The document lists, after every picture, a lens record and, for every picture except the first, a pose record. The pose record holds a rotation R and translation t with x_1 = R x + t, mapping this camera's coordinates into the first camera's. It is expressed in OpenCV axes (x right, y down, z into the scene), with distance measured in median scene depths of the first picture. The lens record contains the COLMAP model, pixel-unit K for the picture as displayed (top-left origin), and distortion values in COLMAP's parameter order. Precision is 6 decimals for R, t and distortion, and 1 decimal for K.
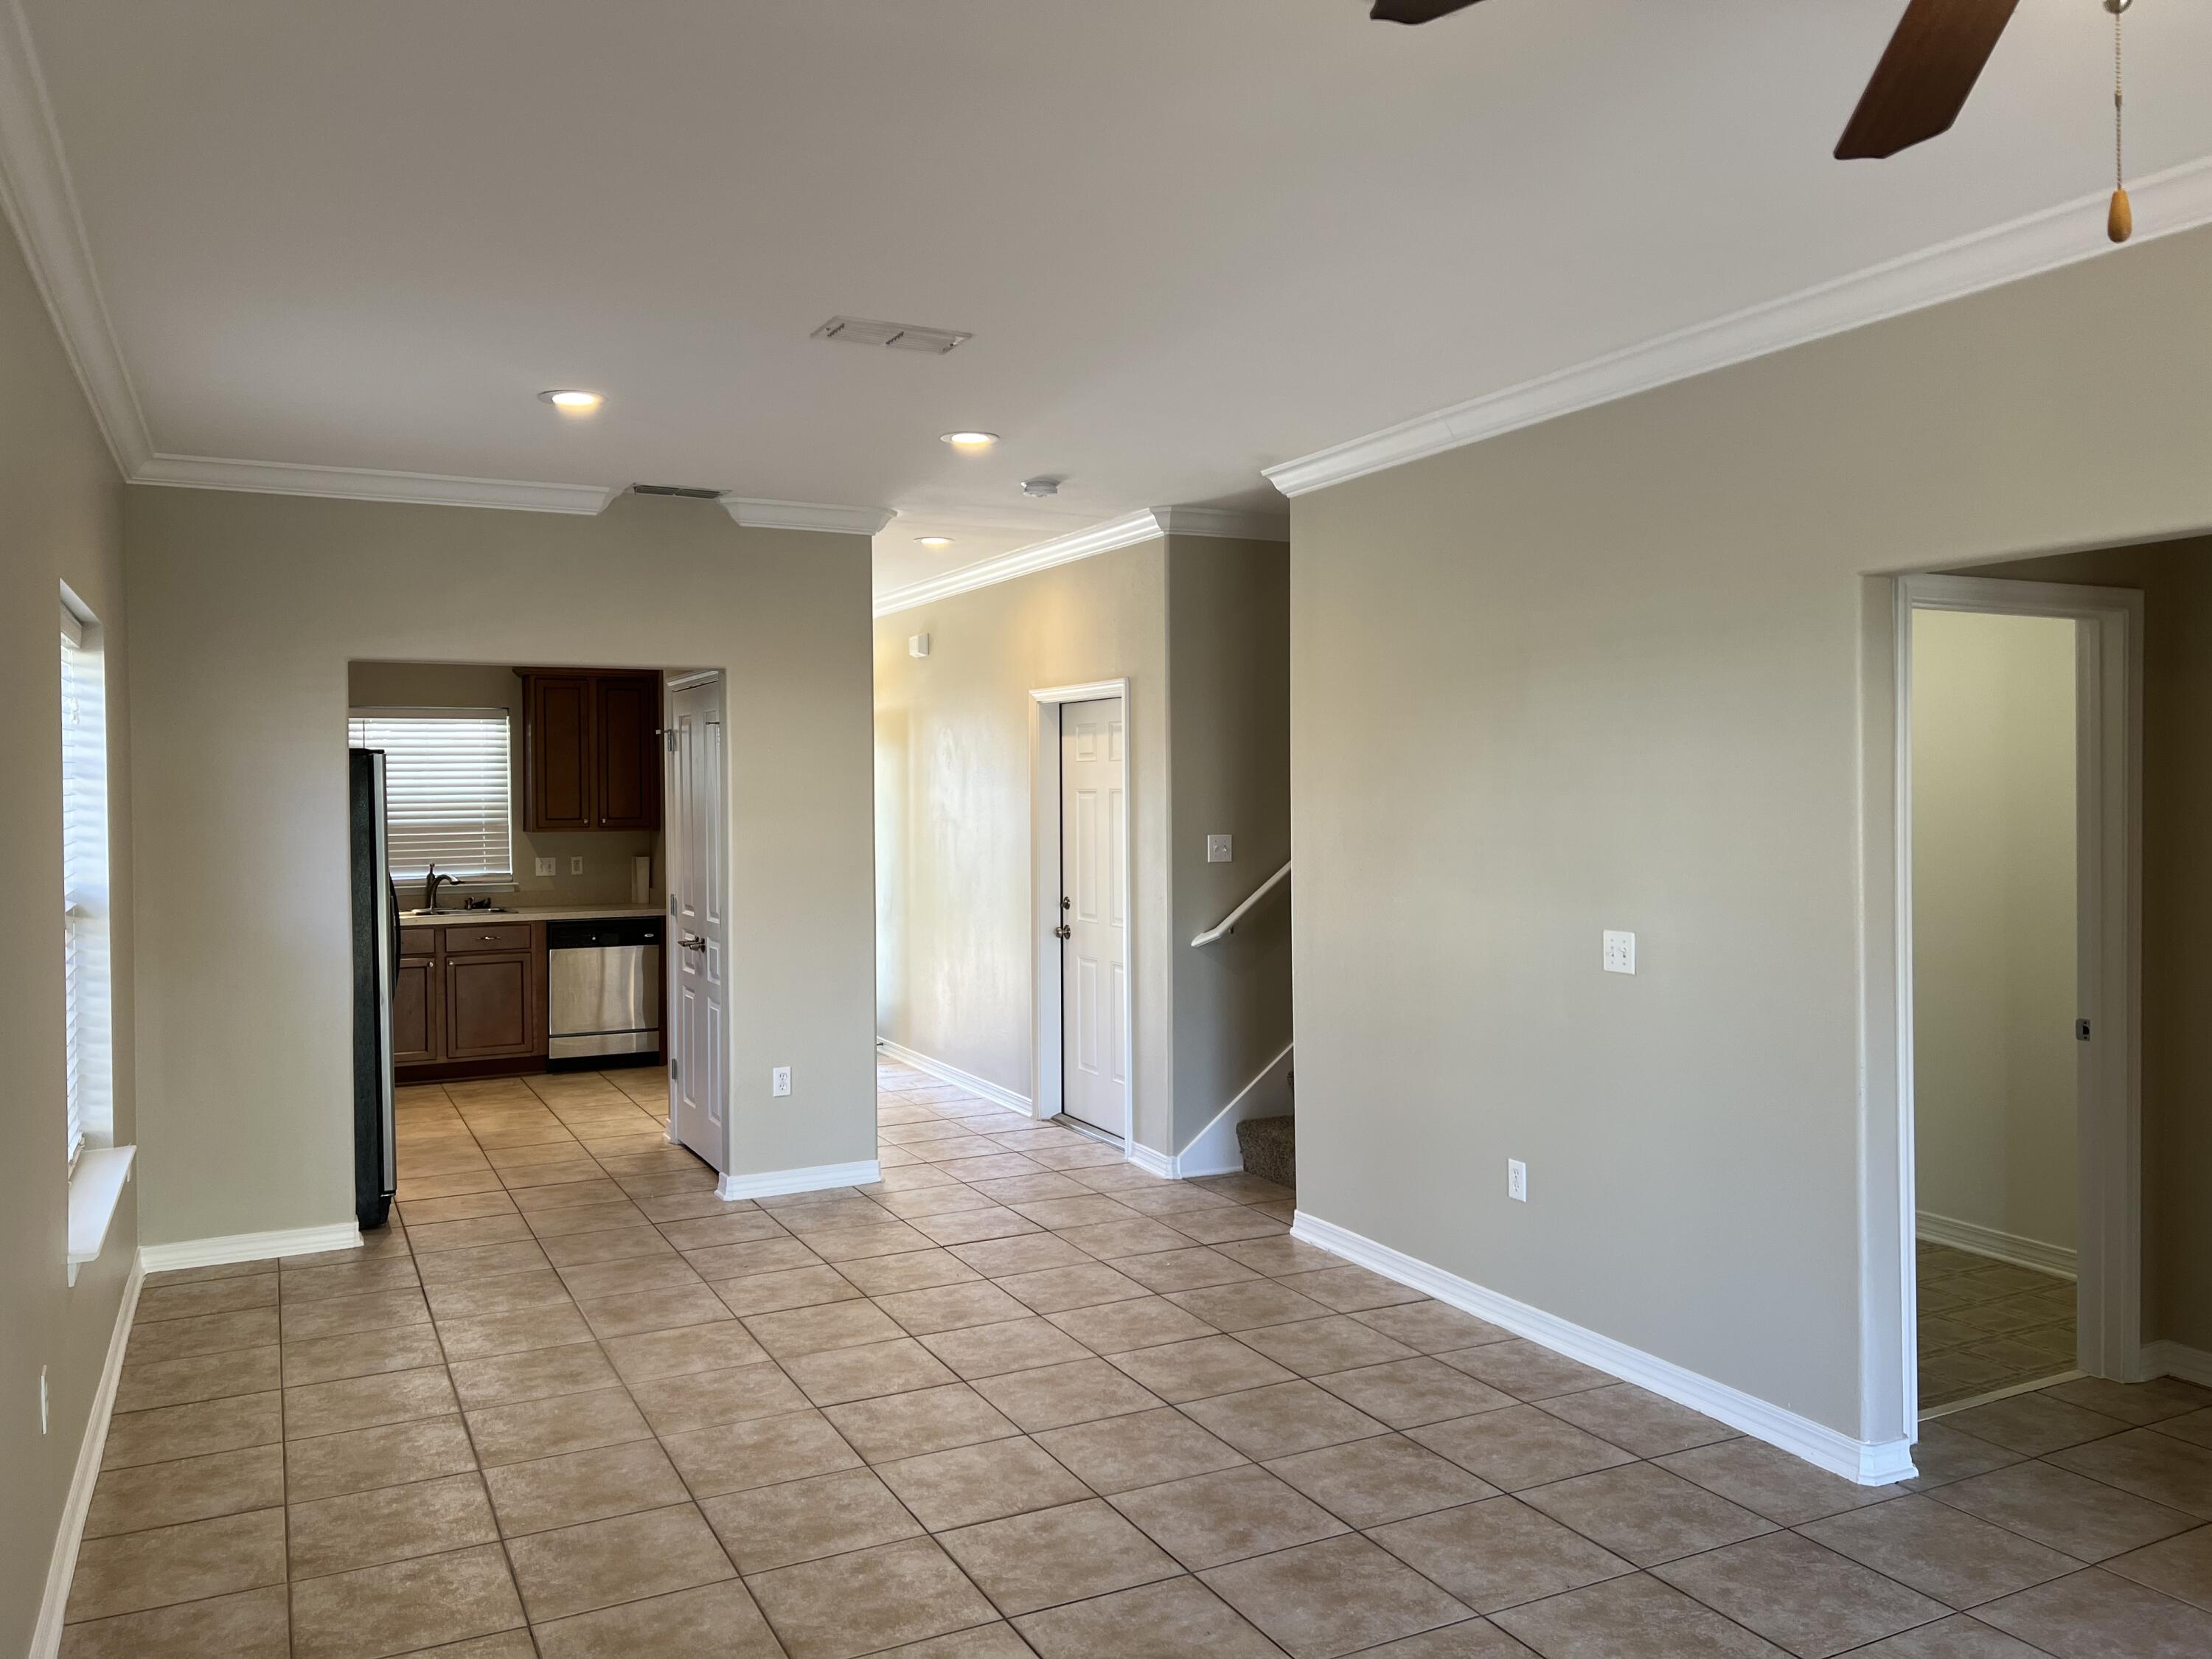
lens RADIAL K [[1684.3, 0, 1093.3], [0, 1684.3, 804.1], [0, 0, 1]] dist [0.066430, -0.057611]
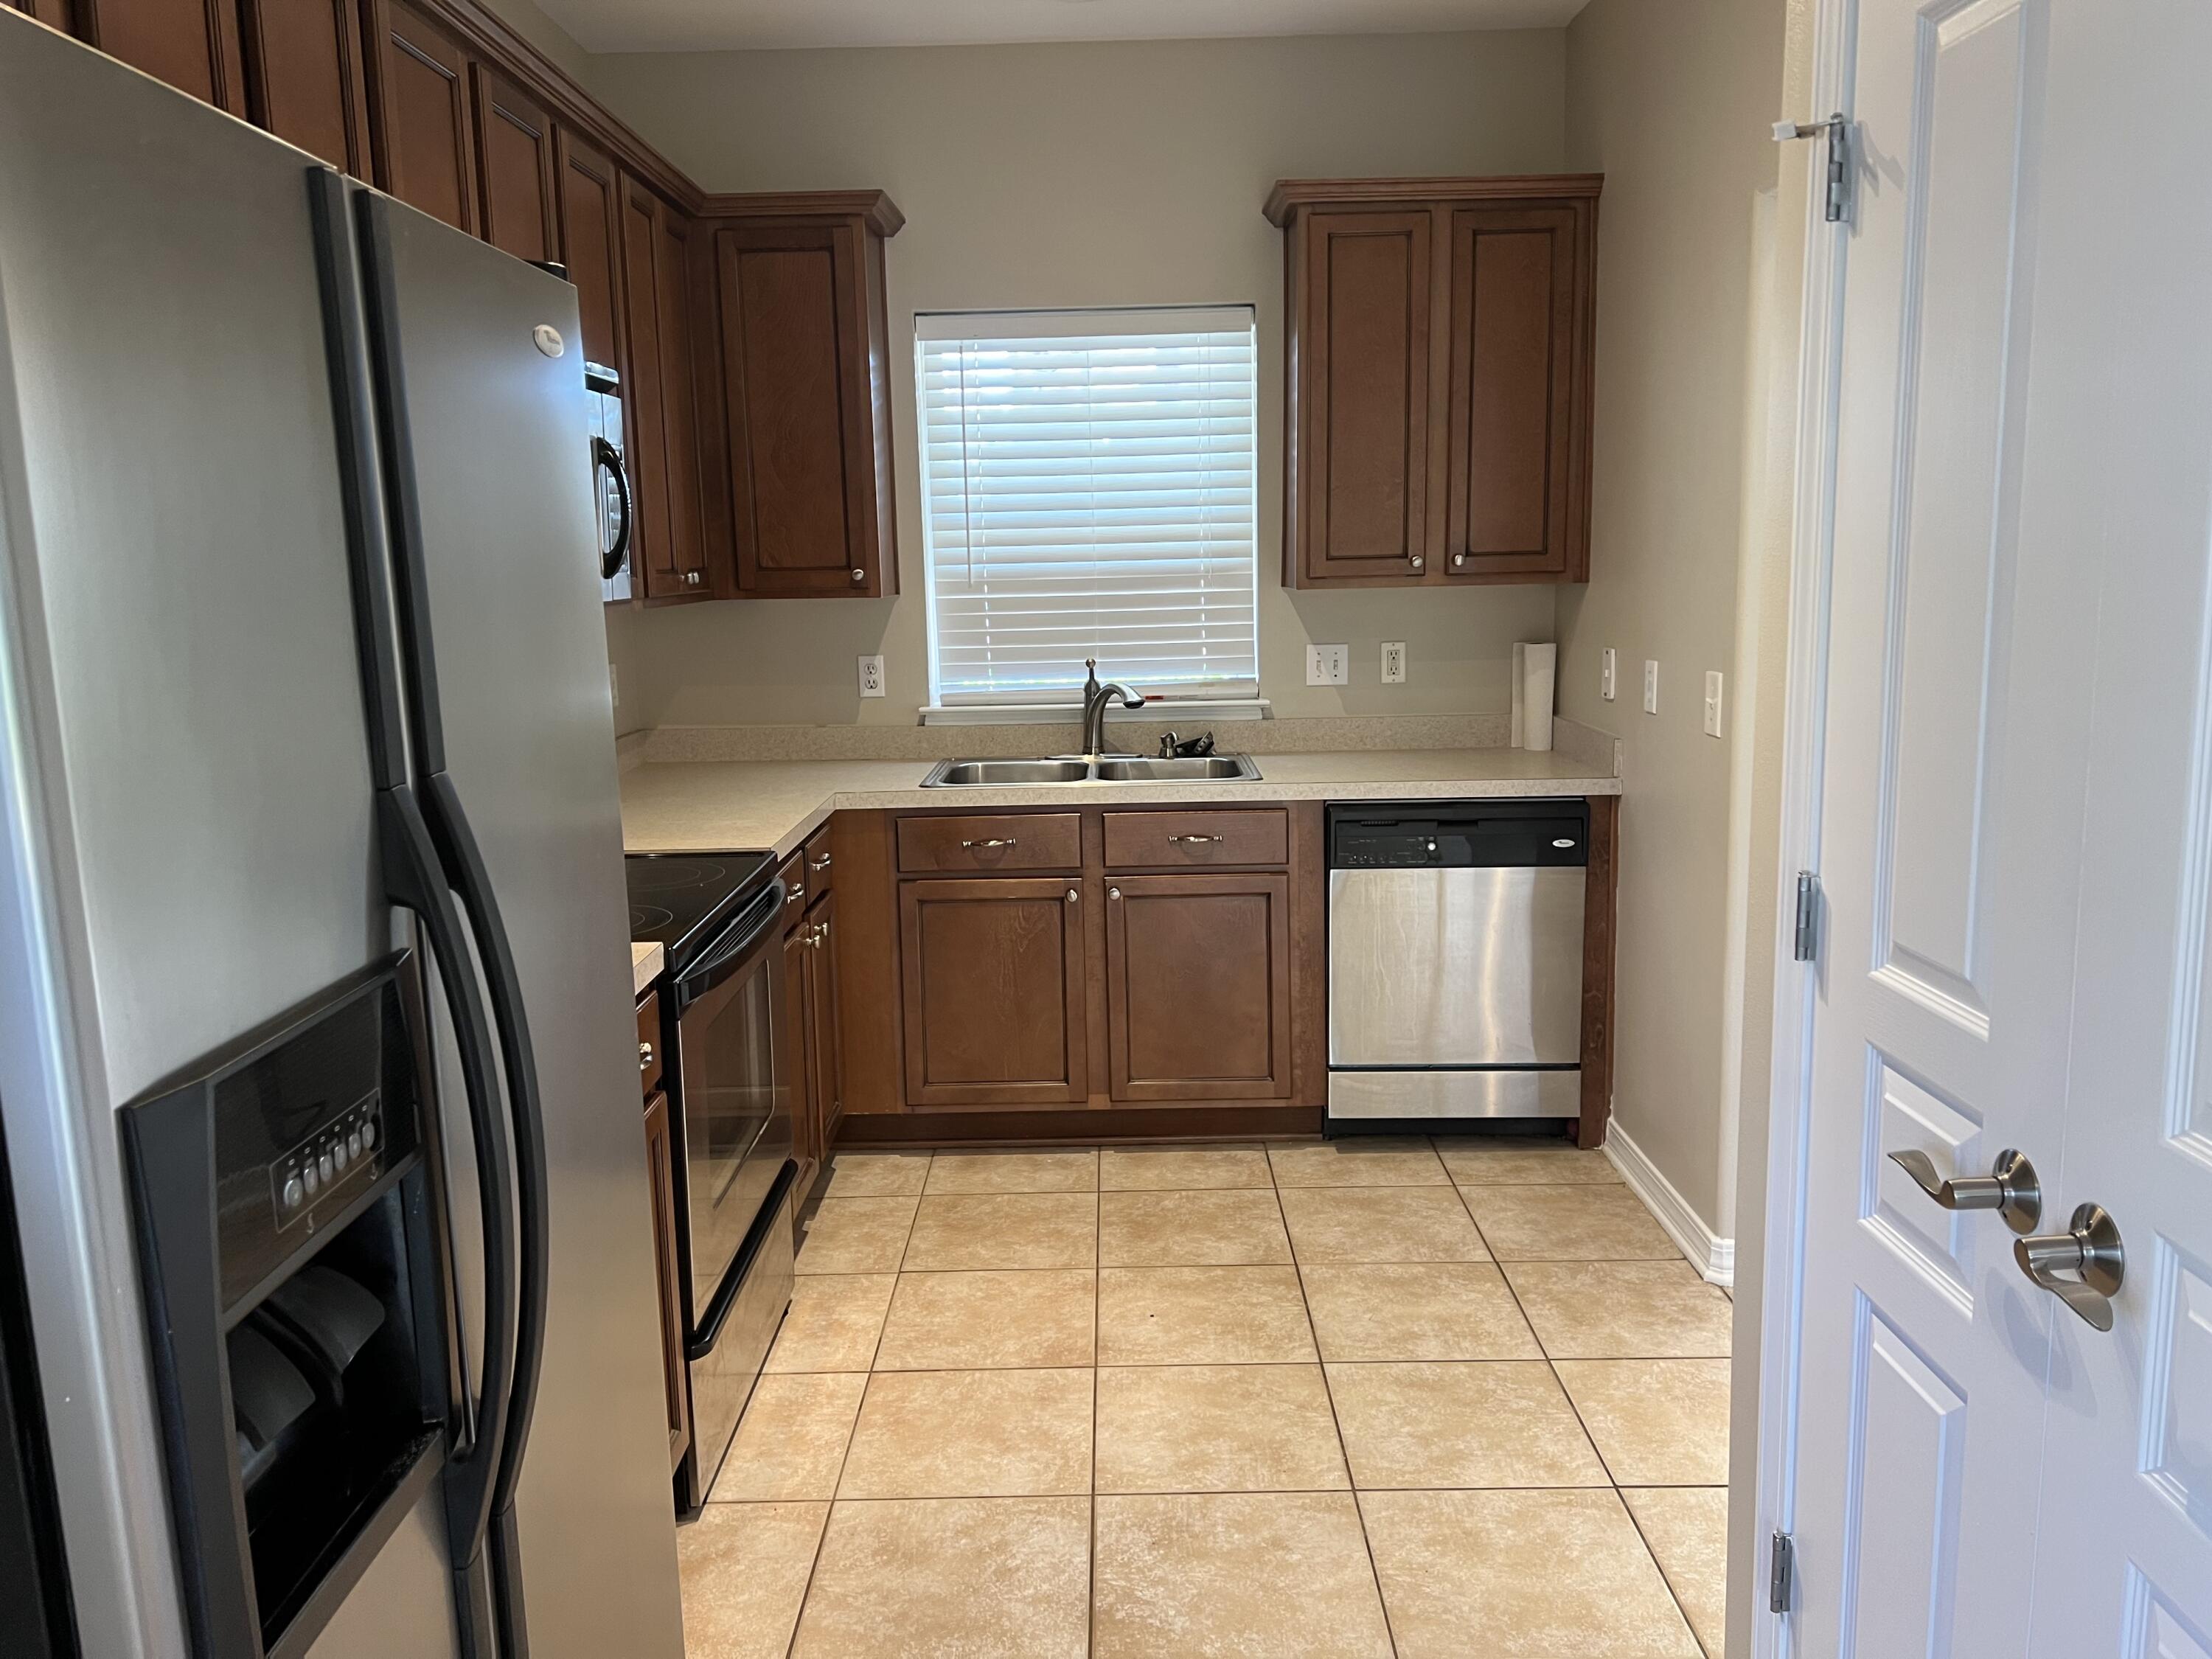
lens RADIAL K [[1657.8, 0, 1110.2], [0, 1657.8, 822.2], [0, 0, 1]] dist [0.048037, -0.053950]
pose [[0.897585, 0.059670, -0.436785, -0.367623], [0.009130, 0.988069, 0.153744, 0.019530], [0.440747, -0.141986, 0.886331, 1.181610]]
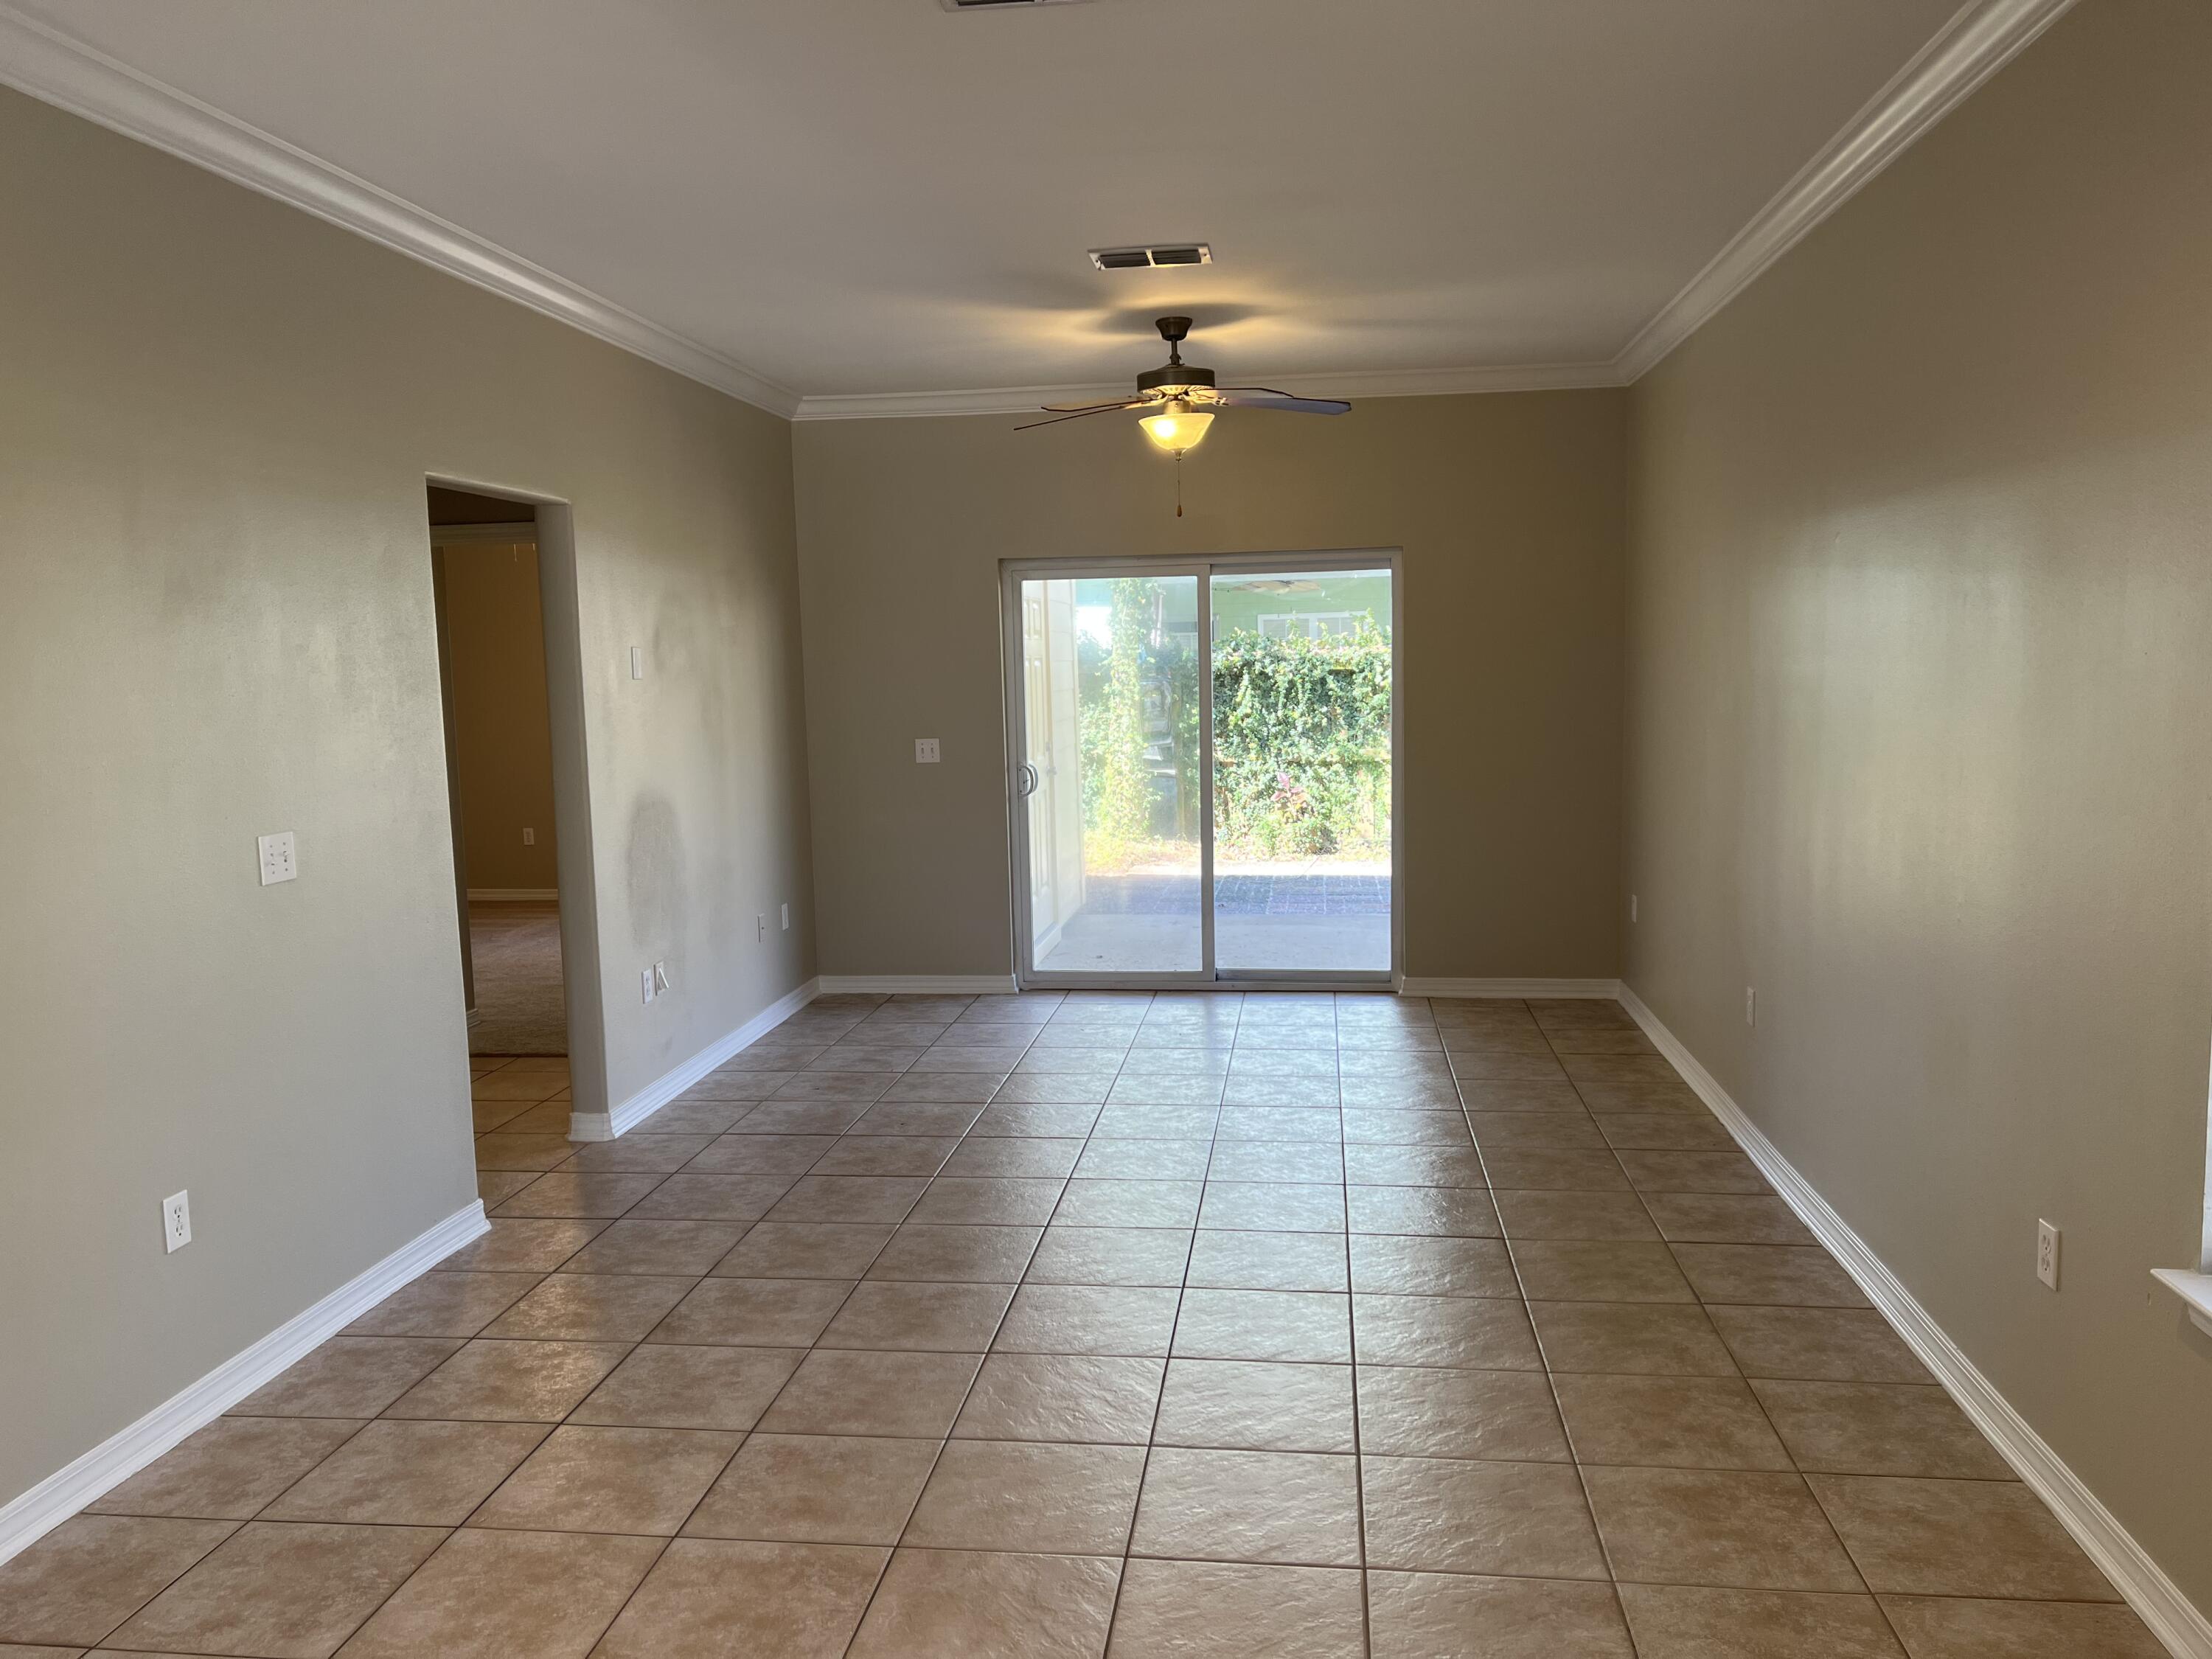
lens RADIAL K [[1660.2, 0, 1099.9], [0, 1660.2, 873.3], [0, 0, 1]] dist [-0.000994, -0.005902]
pose [[-0.833843, -0.040387, 0.550523, -0.455467], [0.038826, 0.990559, 0.131477, 0.001309], [-0.550635, 0.131006, -0.824402, 1.366166]]
